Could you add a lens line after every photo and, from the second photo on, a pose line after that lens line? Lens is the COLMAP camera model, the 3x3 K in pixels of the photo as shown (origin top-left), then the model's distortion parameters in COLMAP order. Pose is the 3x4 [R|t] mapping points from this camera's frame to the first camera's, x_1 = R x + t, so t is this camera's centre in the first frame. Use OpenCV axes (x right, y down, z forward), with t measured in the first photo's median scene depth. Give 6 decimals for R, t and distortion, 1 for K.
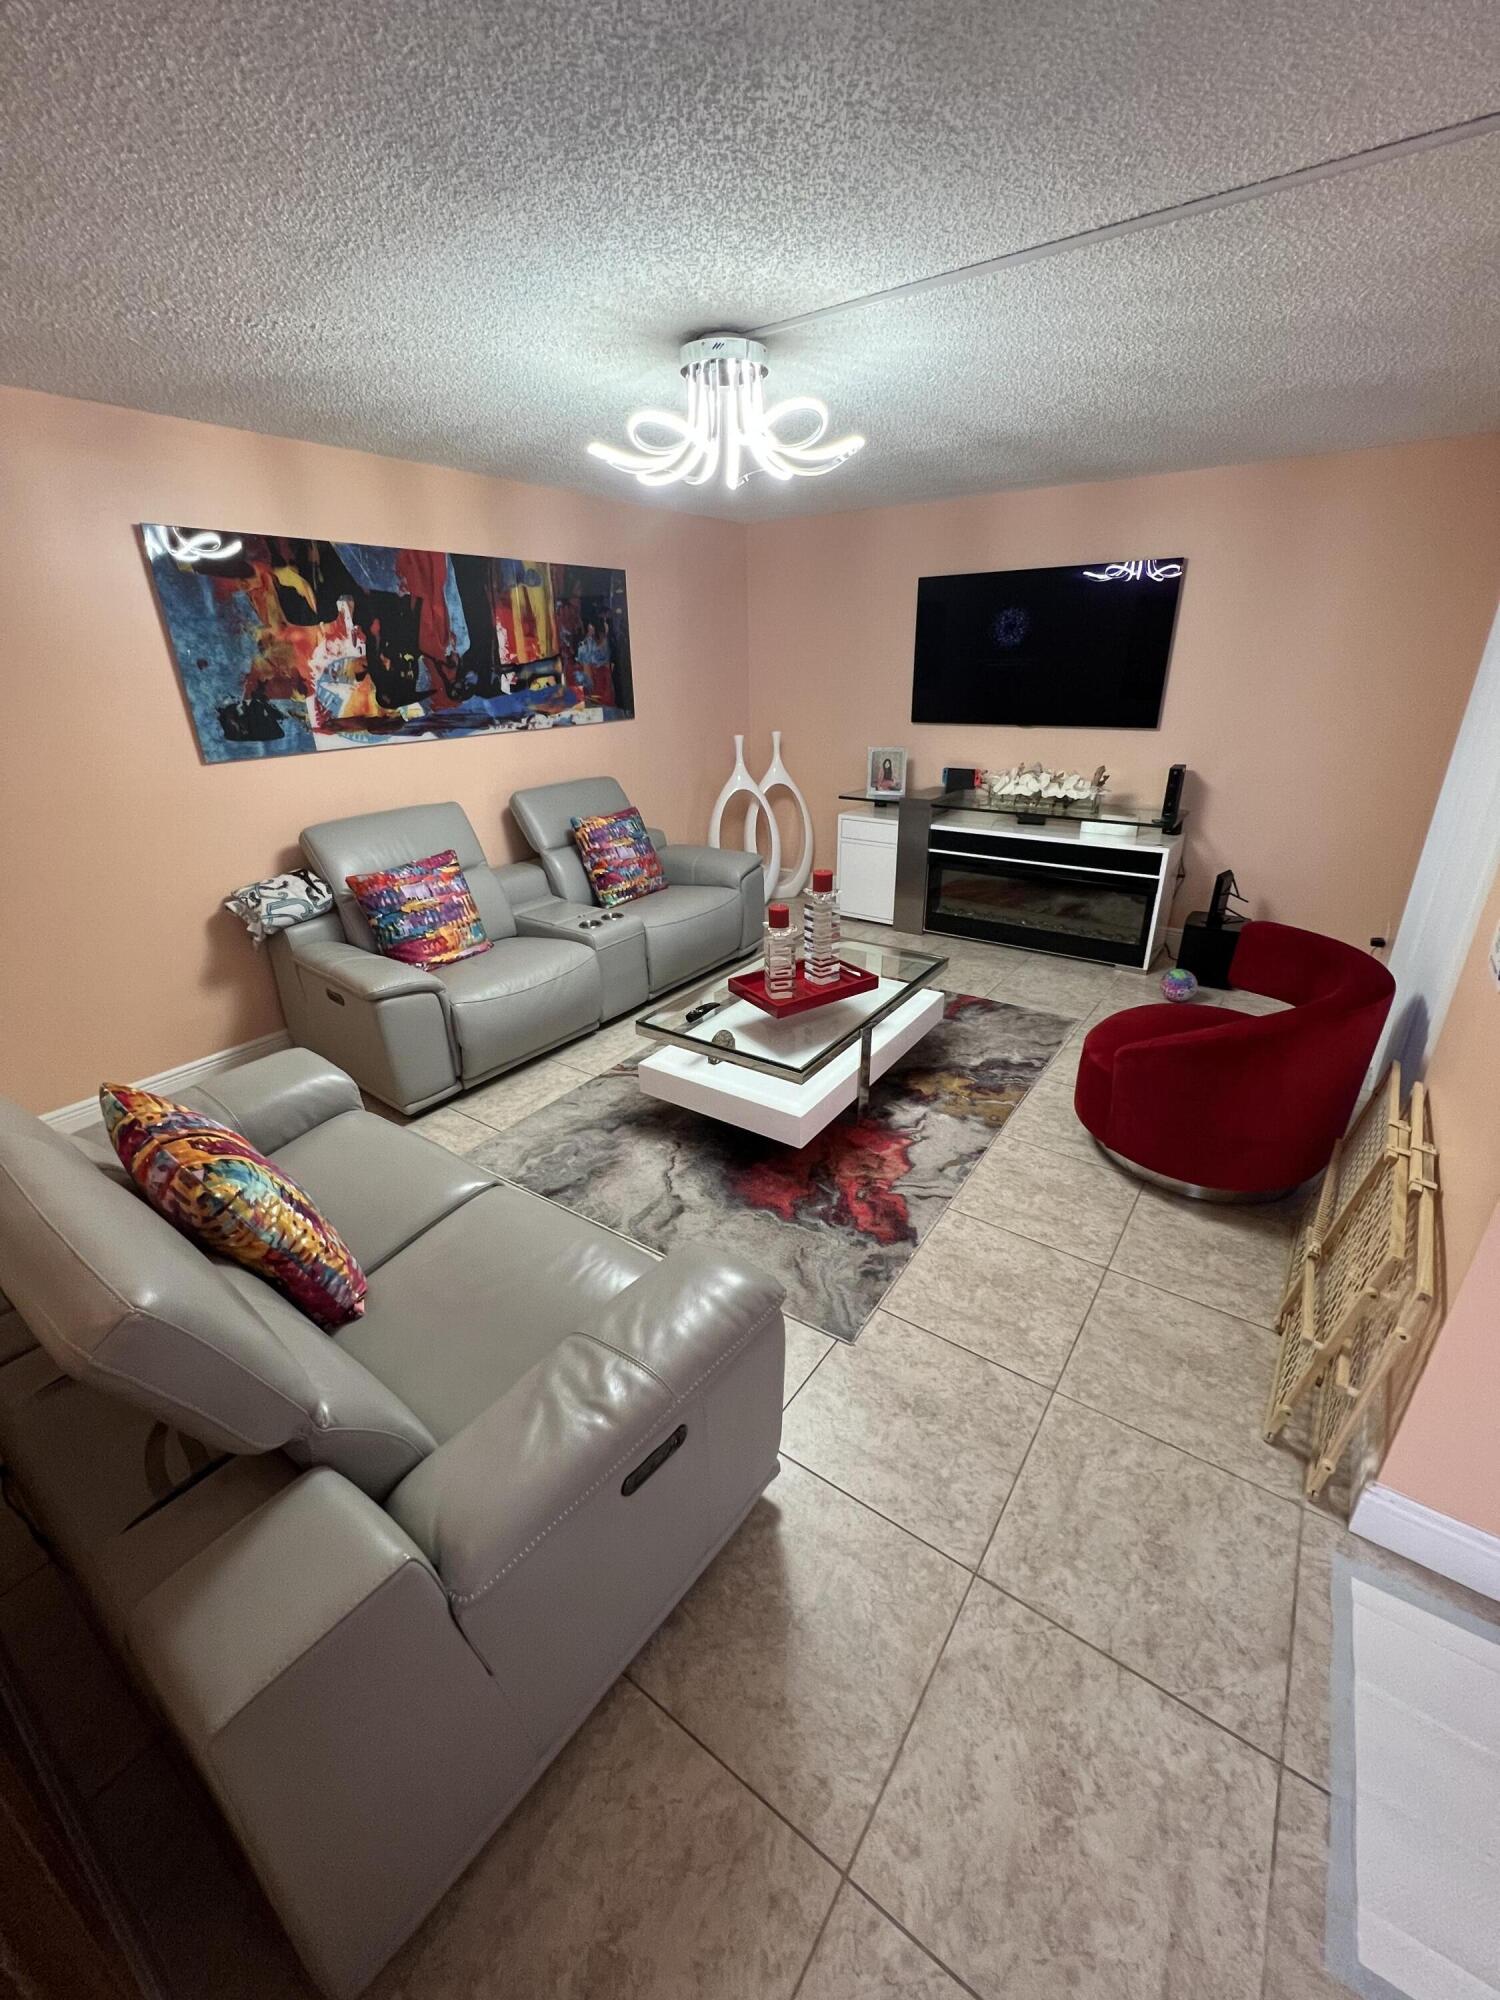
lens RADIAL K [[802.2, 0, 759.4], [0, 802.2, 999.2], [0, 0, 1]] dist [-0.003287, 0.000414]
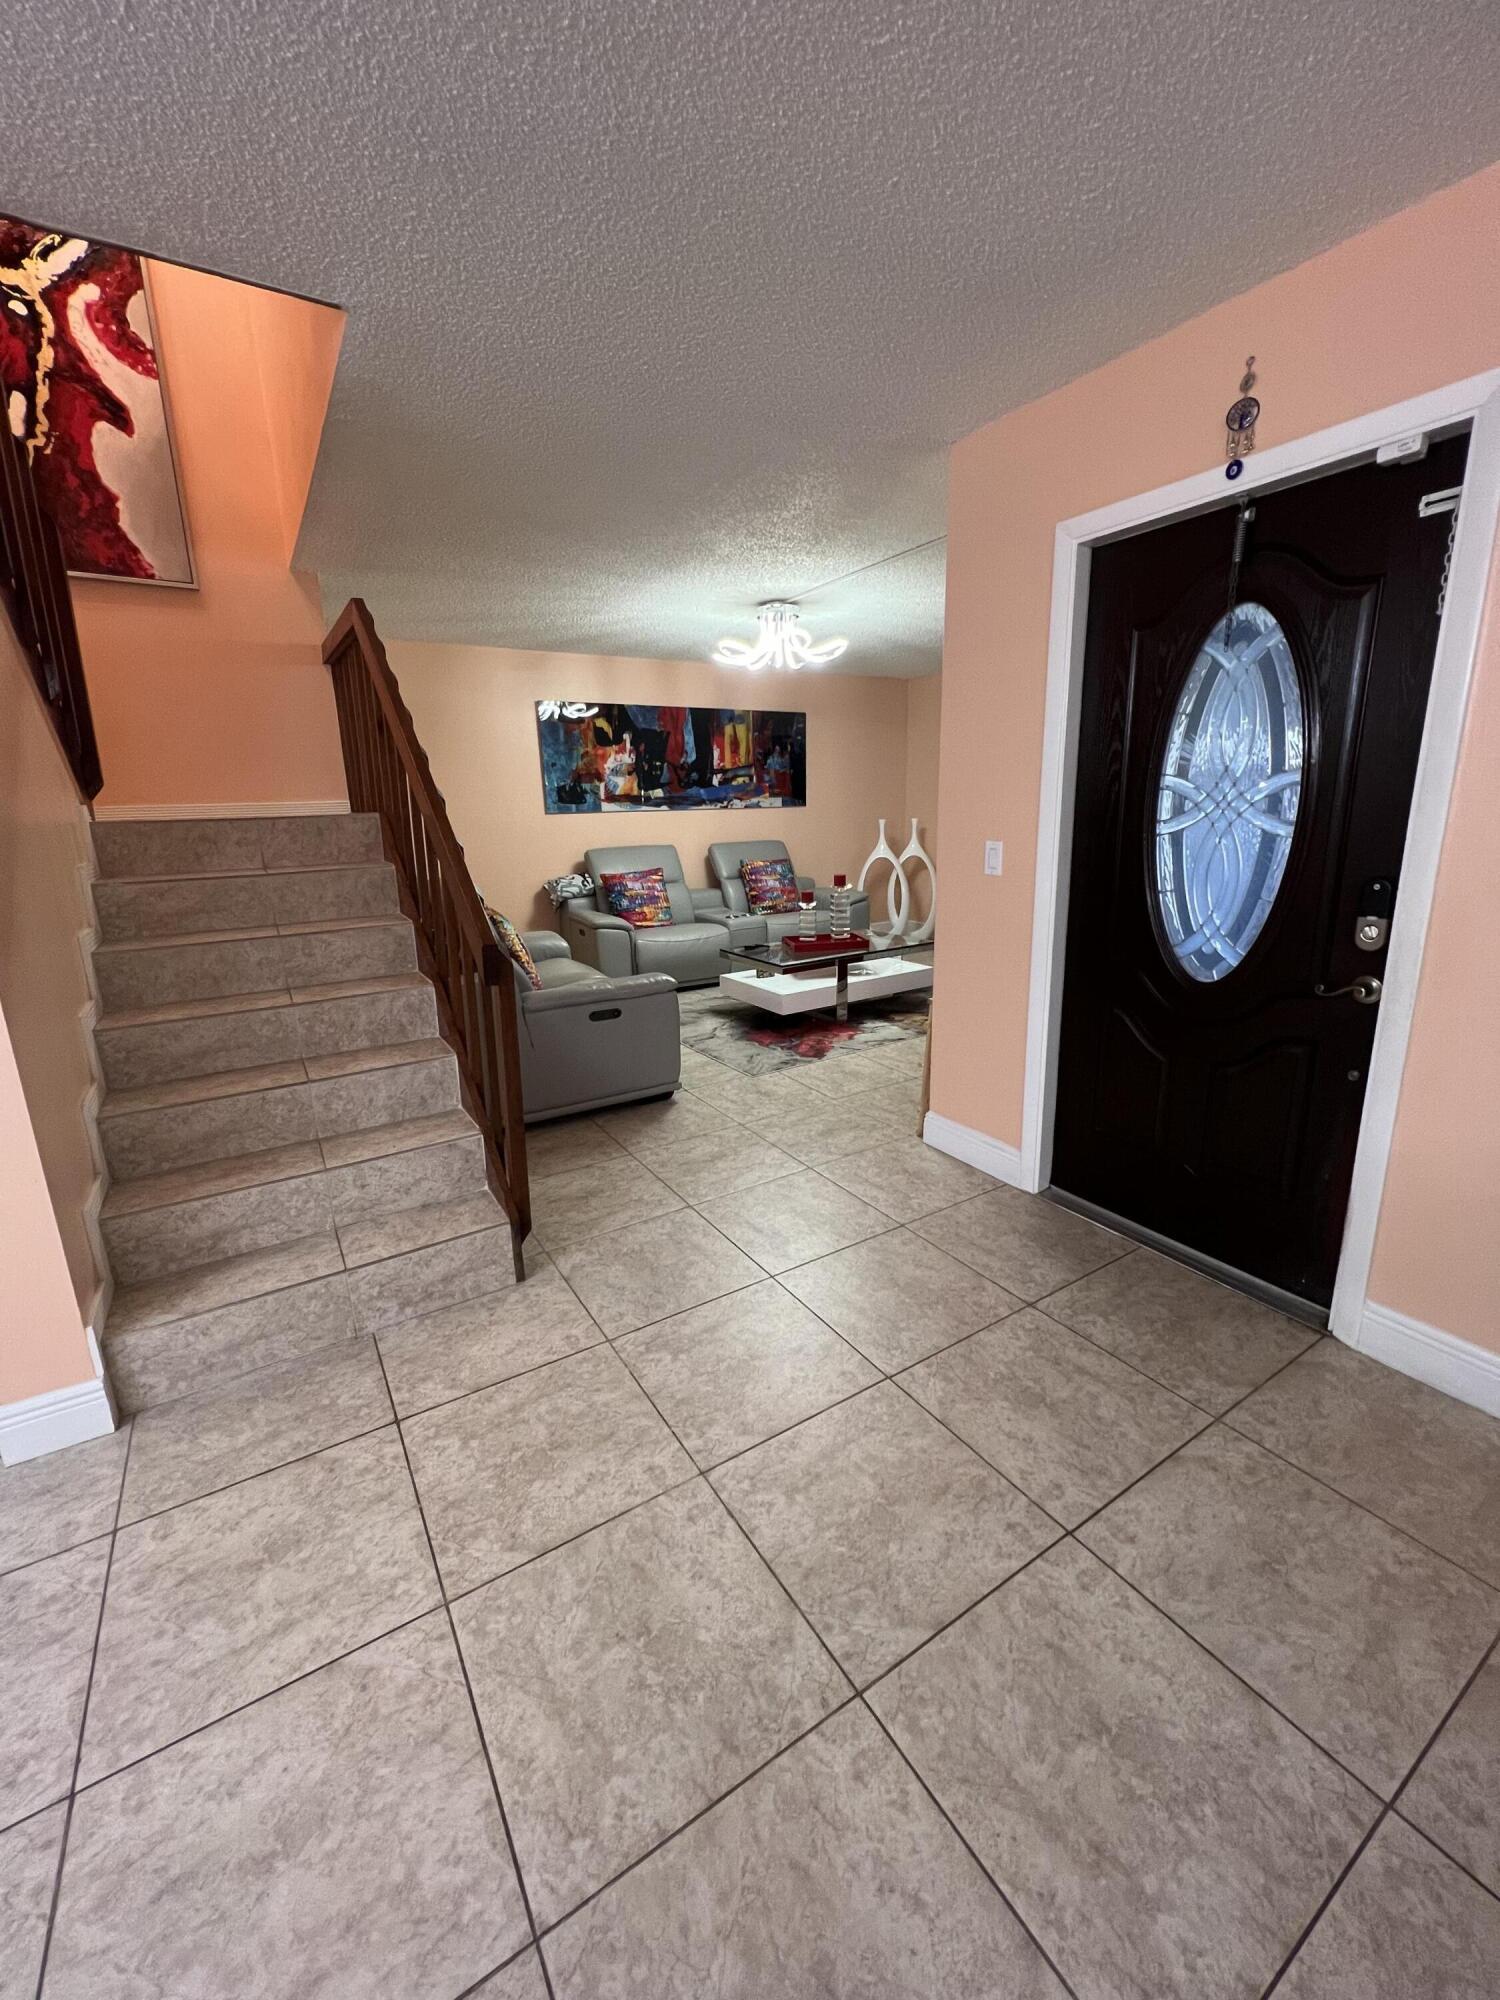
lens RADIAL K [[802.2, 0, 759.4], [0, 802.2, 999.2], [0, 0, 1]] dist [-0.003287, 0.000414]
pose [[0.924121, 0.086762, -0.372120, 0.491223], [-0.143770, 0.981266, -0.128249, 0.289376], [0.354022, 0.172017, 0.919282, -0.476441]]
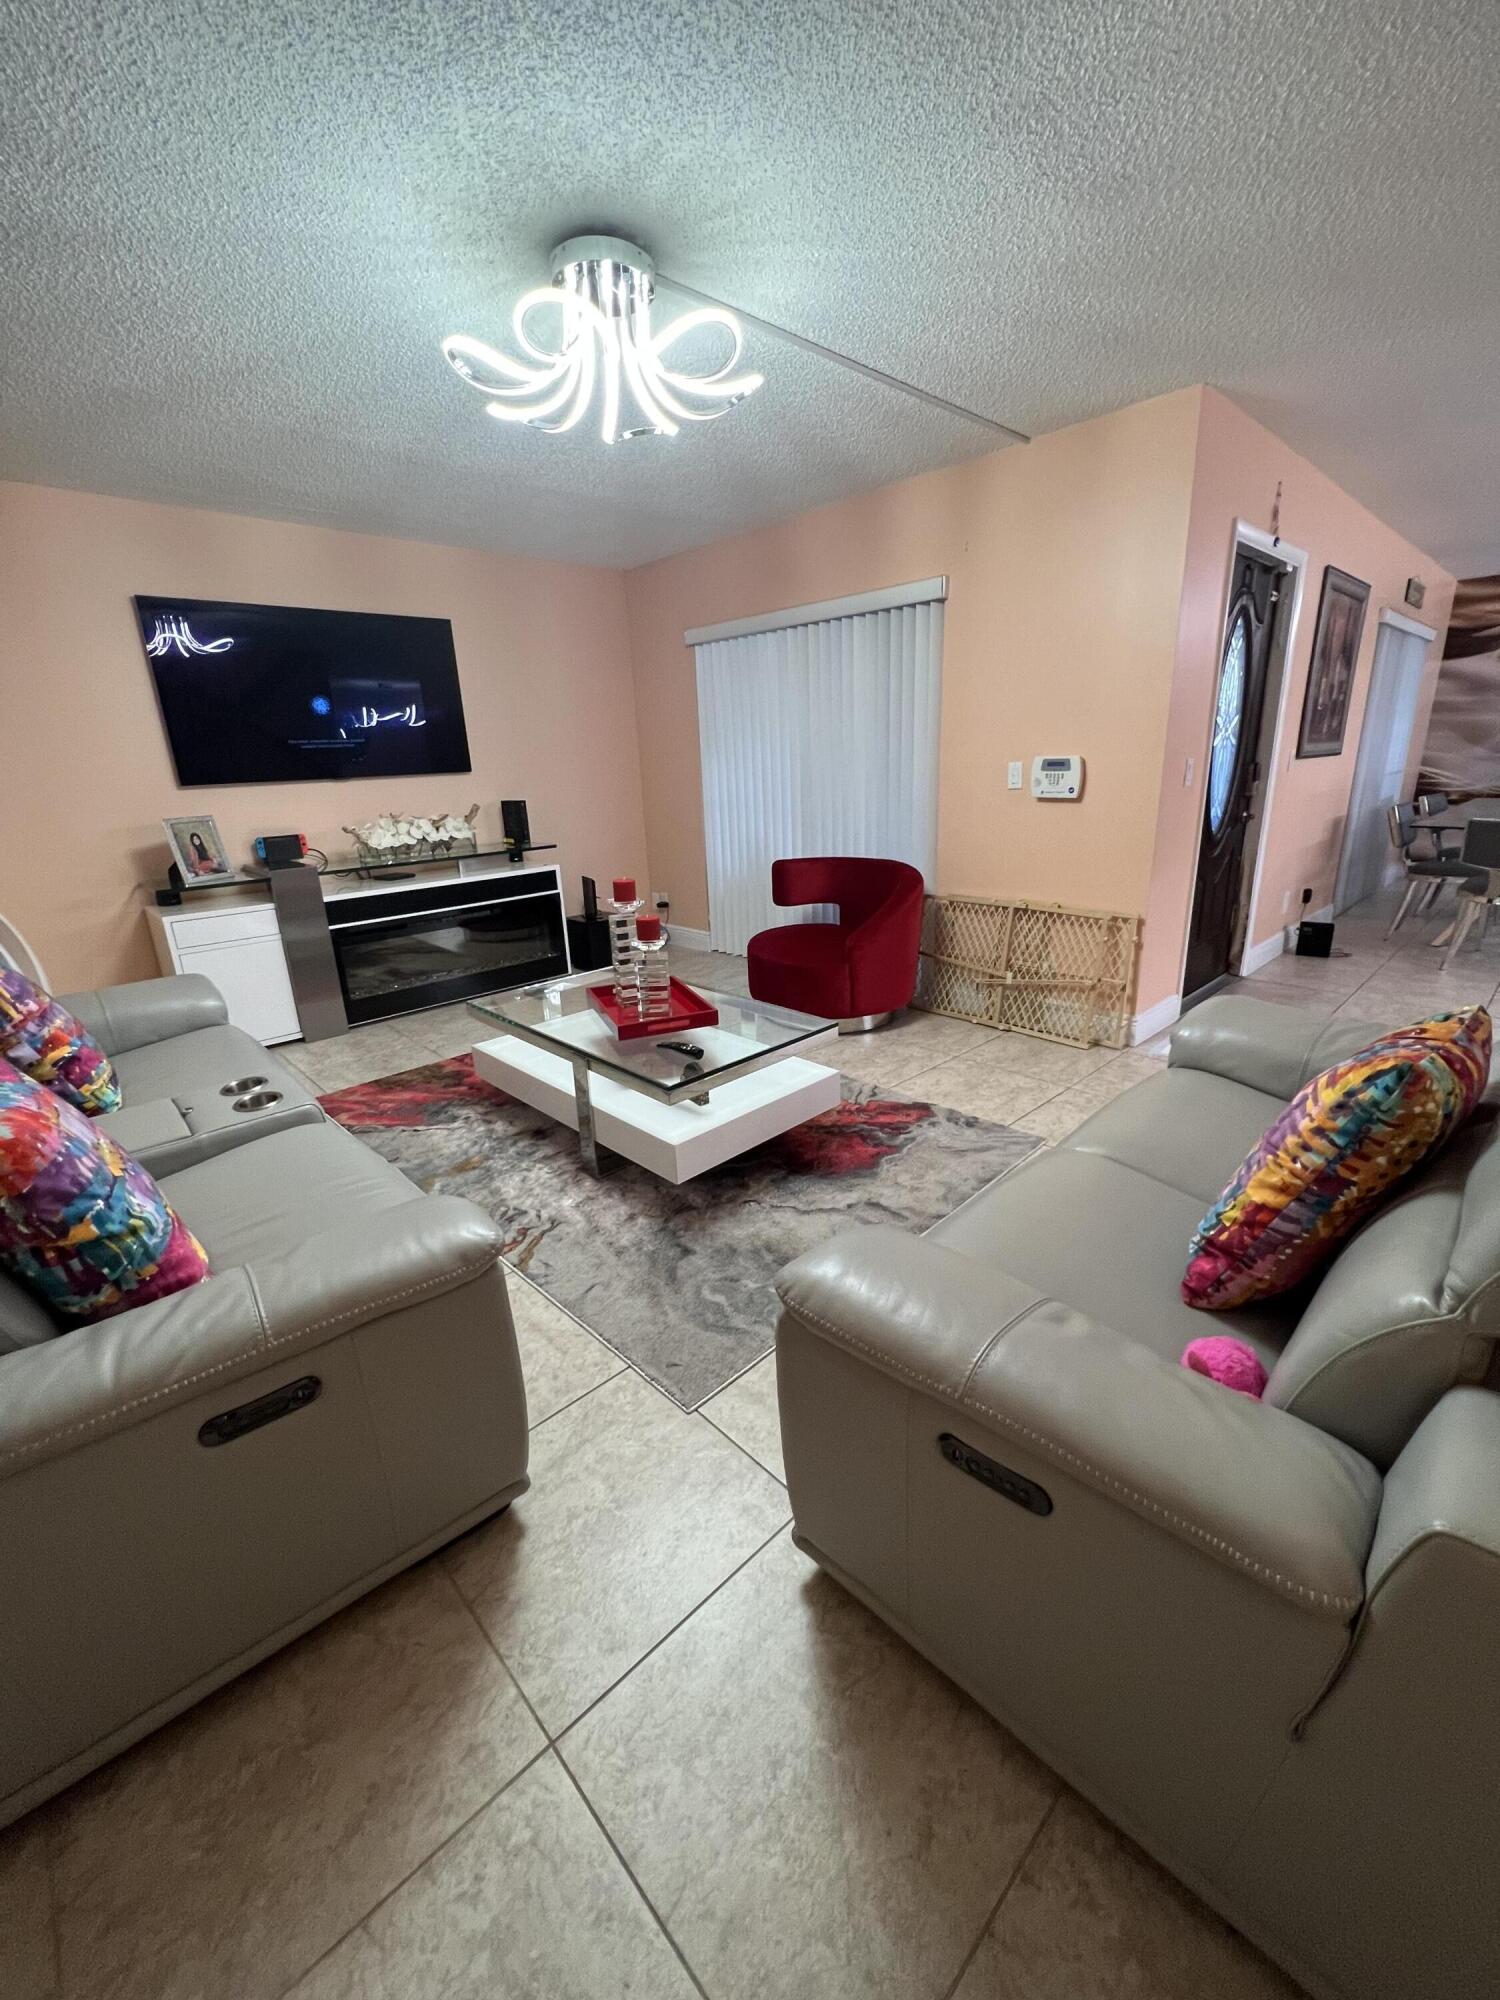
lens RADIAL K [[802.2, 0, 759.4], [0, 802.2, 999.2], [0, 0, 1]] dist [-0.003287, 0.000414]
pose [[0.197512, -0.279027, 0.939751, -0.670761], [0.414745, 0.892398, 0.177798, -0.118449], [-0.888243, 0.354640, 0.291984, 0.560374]]
